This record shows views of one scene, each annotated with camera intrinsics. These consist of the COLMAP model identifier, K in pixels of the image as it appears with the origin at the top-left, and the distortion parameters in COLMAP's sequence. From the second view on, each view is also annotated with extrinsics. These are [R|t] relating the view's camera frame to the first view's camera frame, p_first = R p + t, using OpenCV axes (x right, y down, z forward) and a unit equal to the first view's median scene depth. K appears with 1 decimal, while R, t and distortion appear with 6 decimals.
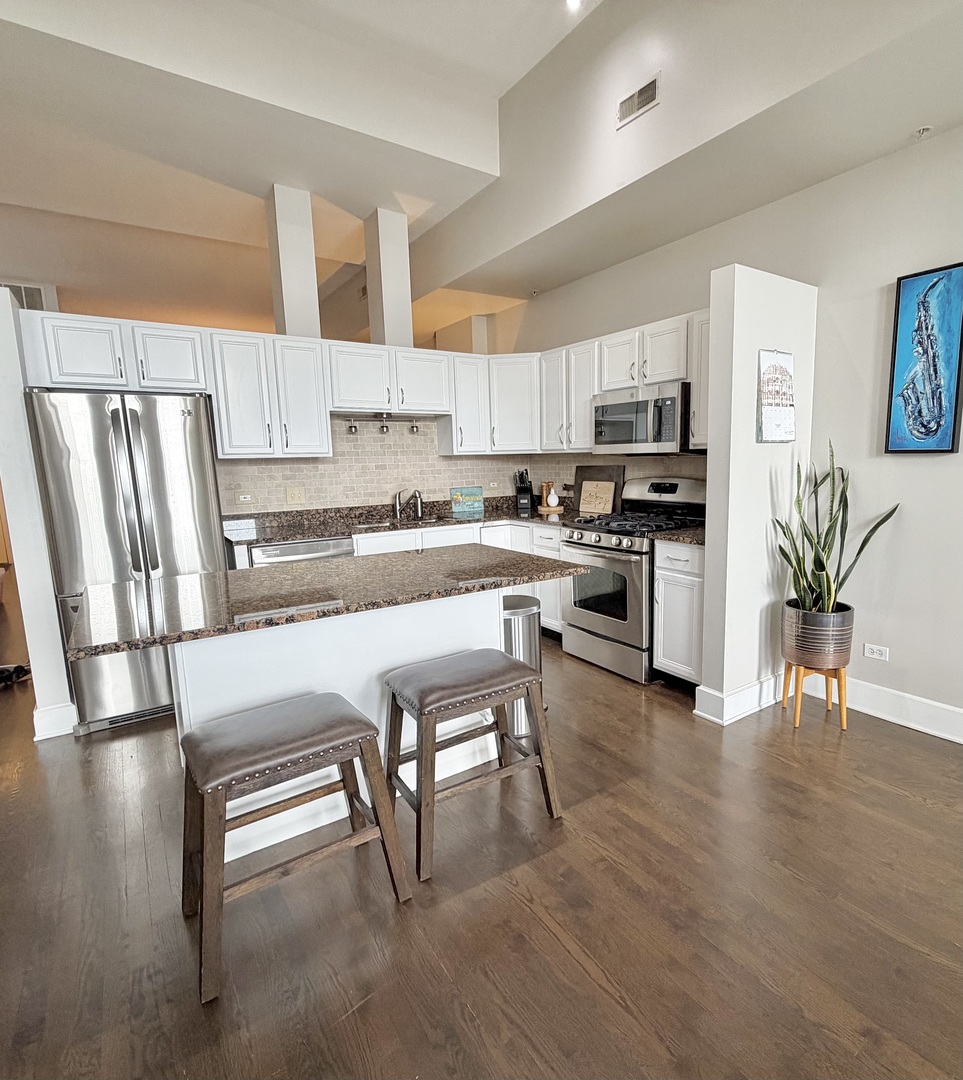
lens RADIAL K [[575.1, 0, 546.0], [0, 575.1, 544.3], [0, 0, 1]] dist [0.000562, 0.000062]
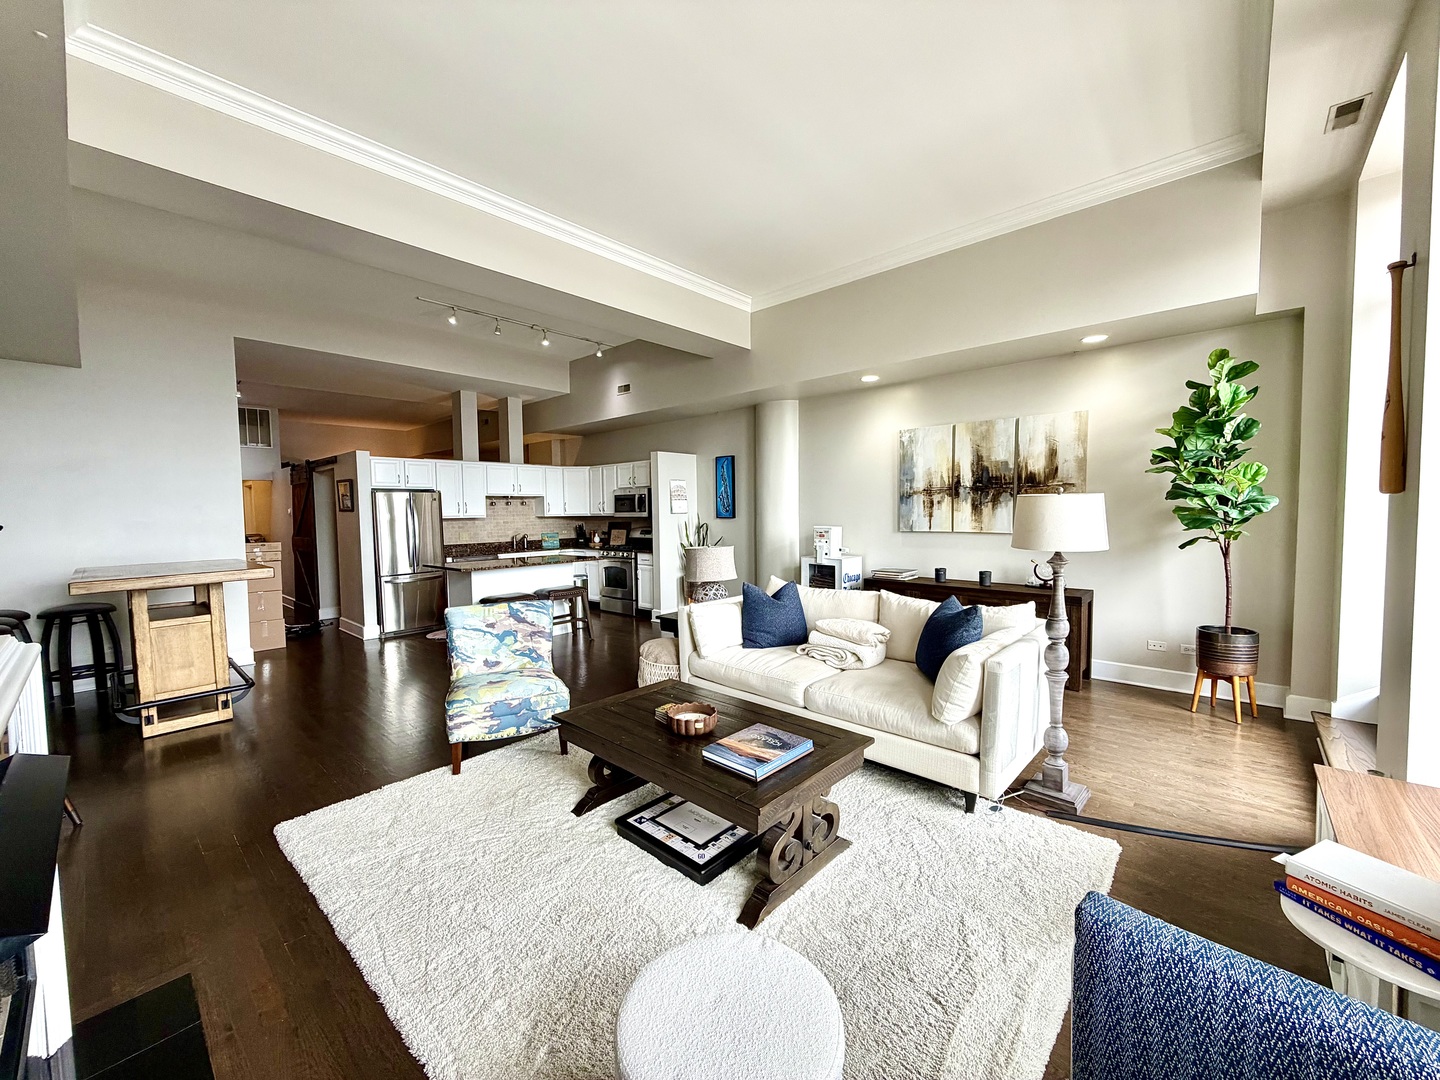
lens RADIAL K [[575.6, 0, 713.4], [0, 575.6, 540.2], [0, 0, 1]] dist [-0.001158, 0.000296]
pose [[0.982691, -0.004285, 0.185203, 0.048630], [0.023373, 0.994611, -0.101005, 0.159014], [-0.183772, 0.103586, 0.977496, -1.180967]]
